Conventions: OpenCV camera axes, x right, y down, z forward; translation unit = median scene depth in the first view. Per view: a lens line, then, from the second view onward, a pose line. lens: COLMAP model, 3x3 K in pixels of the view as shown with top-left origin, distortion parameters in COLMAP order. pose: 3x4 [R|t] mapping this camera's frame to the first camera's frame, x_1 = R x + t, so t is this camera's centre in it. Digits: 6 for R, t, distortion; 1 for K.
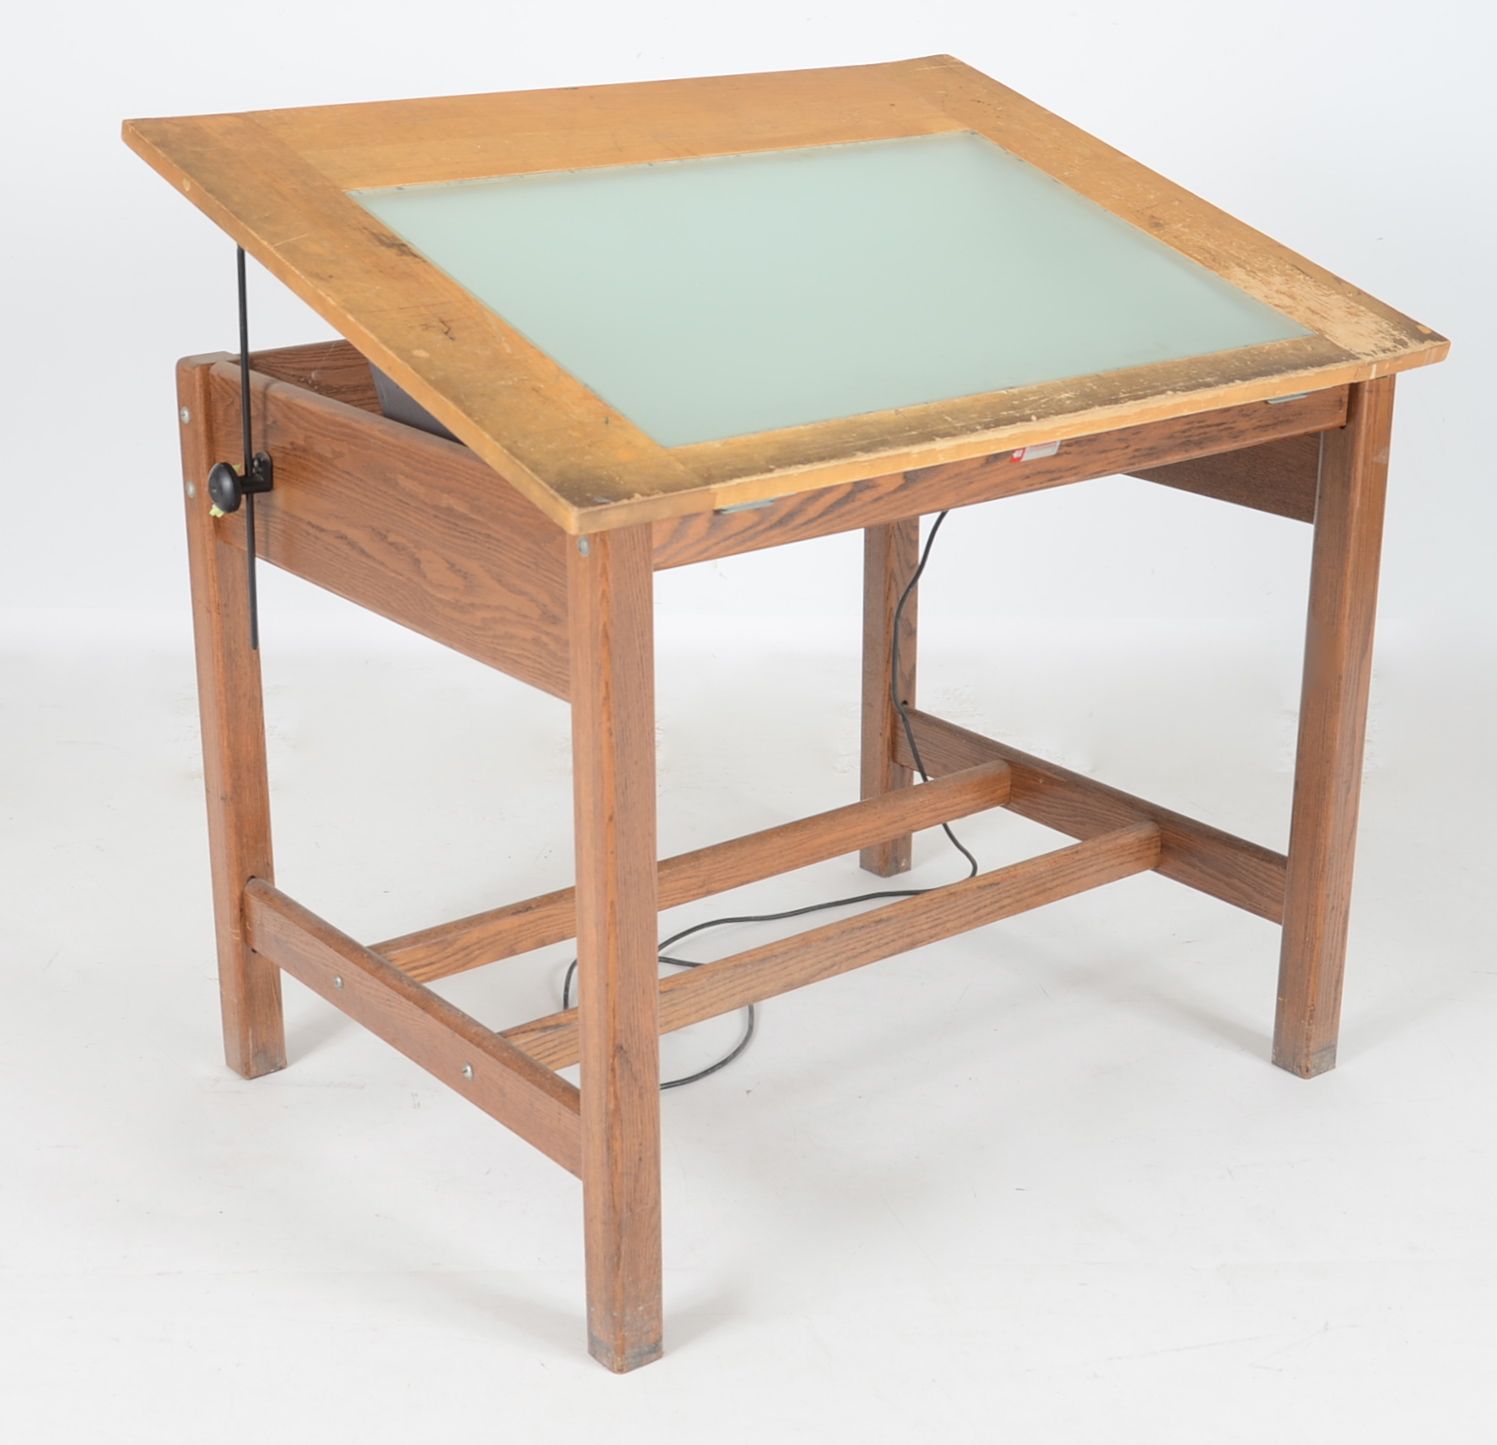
lens RADIAL K [[2592.0, 0, 747.3], [0, 2592.0, 613.1], [0, 0, 1]] dist [-0.011690, 0.019974]
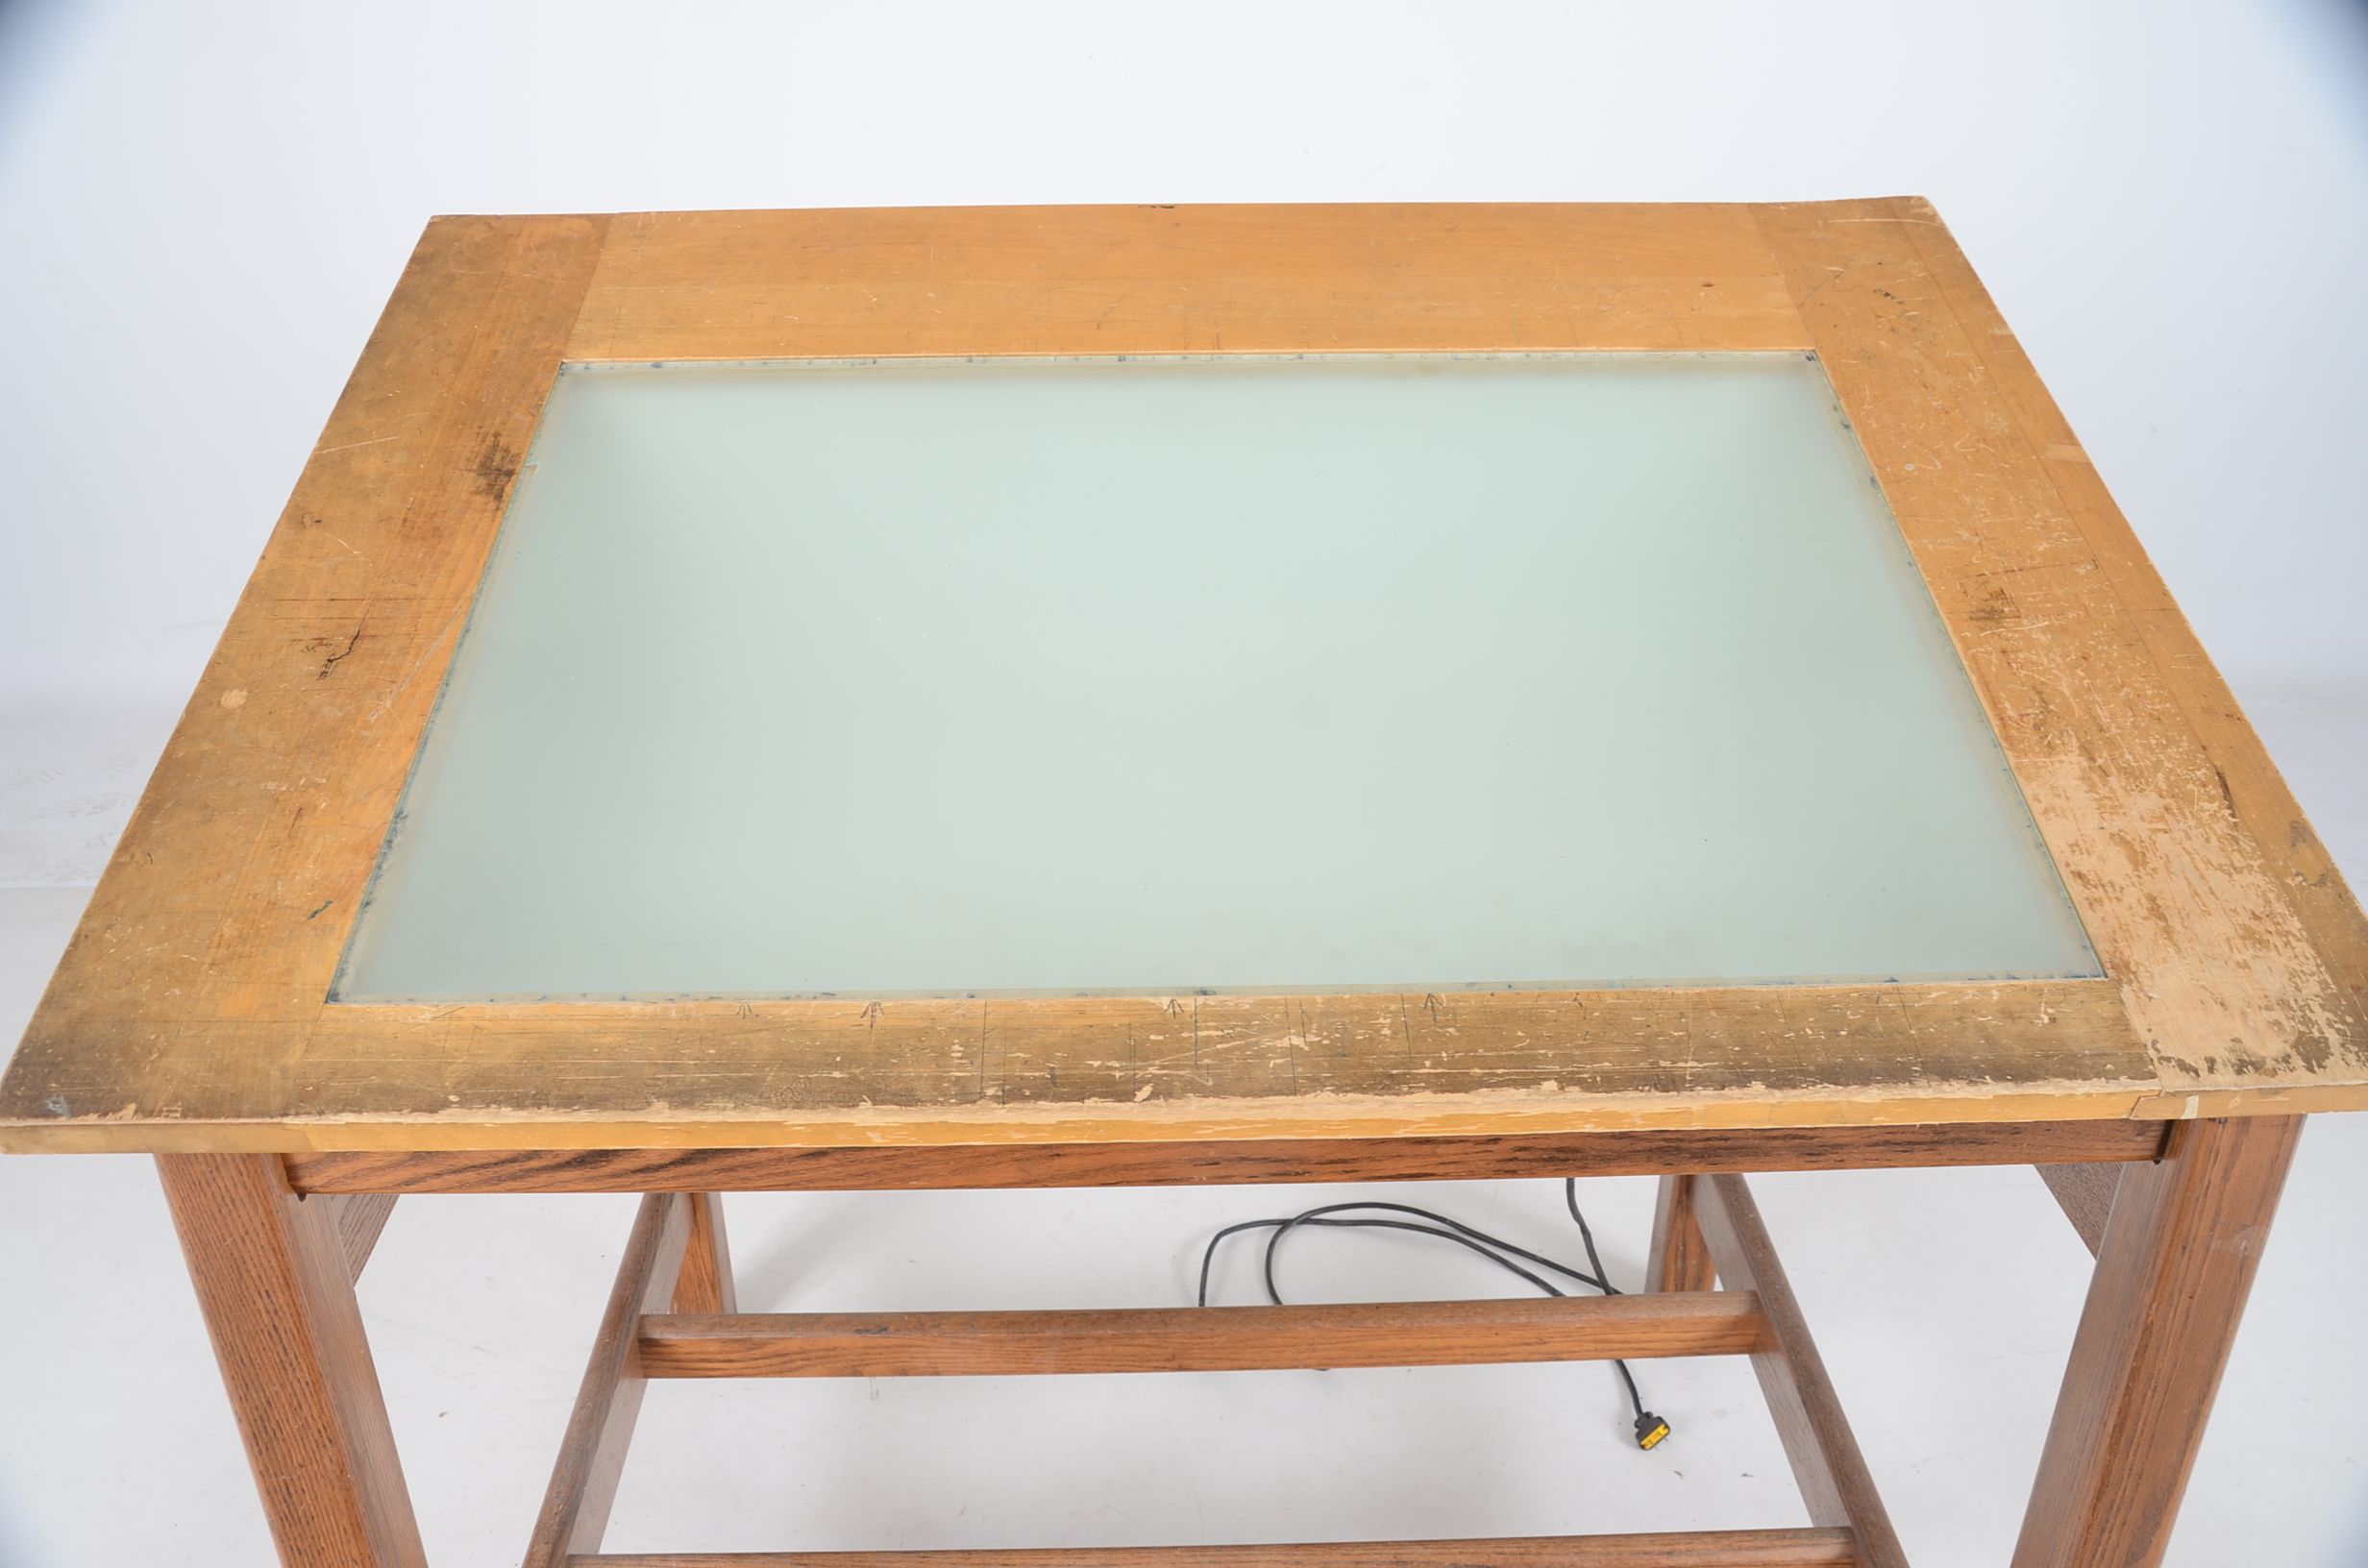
lens RADIAL K [[2029.9, 0, 1184.0], [0, 2029.9, 784.0], [0, 0, 1]] dist [-0.139310, 0.179253]
pose [[0.803466, 0.265220, -0.533012, 0.267600], [-0.172080, 0.960533, 0.218554, -0.189697], [0.569940, -0.083880, 0.817394, 0.626817]]
